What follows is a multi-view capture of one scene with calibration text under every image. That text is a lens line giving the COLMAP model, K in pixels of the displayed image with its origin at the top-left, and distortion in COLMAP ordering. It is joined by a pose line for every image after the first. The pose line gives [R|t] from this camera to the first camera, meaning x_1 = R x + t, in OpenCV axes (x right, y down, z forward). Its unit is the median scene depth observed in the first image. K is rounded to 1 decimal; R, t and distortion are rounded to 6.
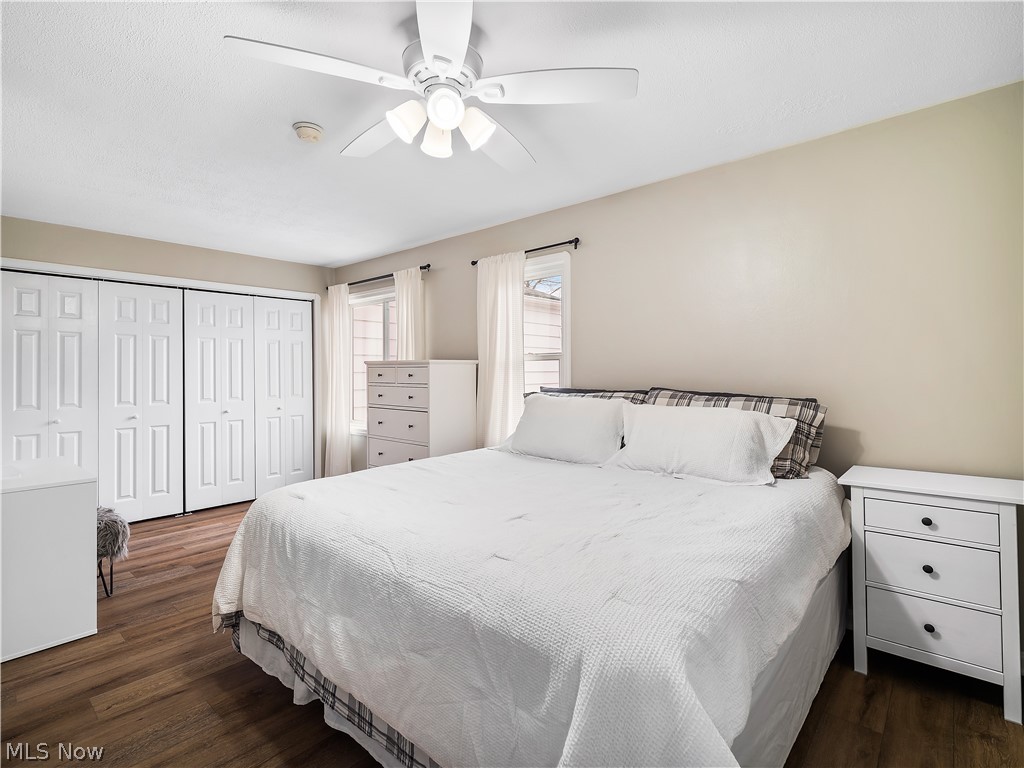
lens RADIAL K [[504.5, 0, 507.5], [0, 504.5, 373.5], [0, 0, 1]] dist [0.000828, -0.001143]
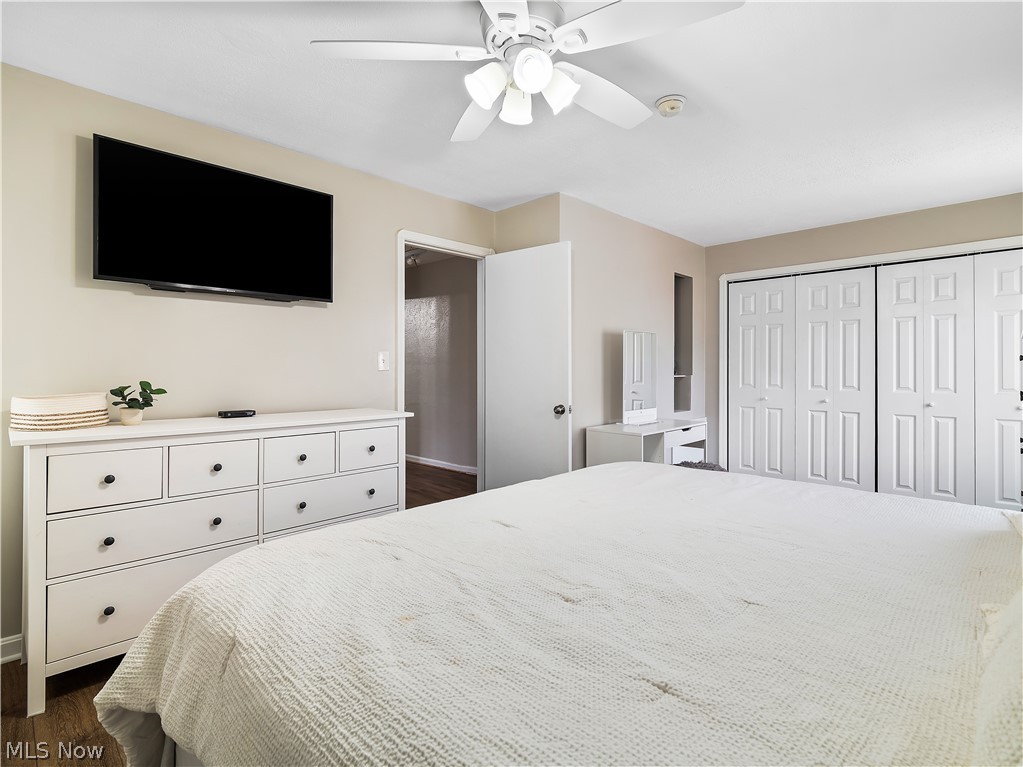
lens RADIAL K [[504.0, 0, 507.0], [0, 504.0, 373.0], [0, 0, 1]] dist [0.000828, -0.001143]
pose [[-0.099515, 0.023573, -0.994757, 0.344873], [0.008792, 0.999701, 0.022811, -0.000567], [0.994997, -0.006476, -0.099693, 0.430222]]
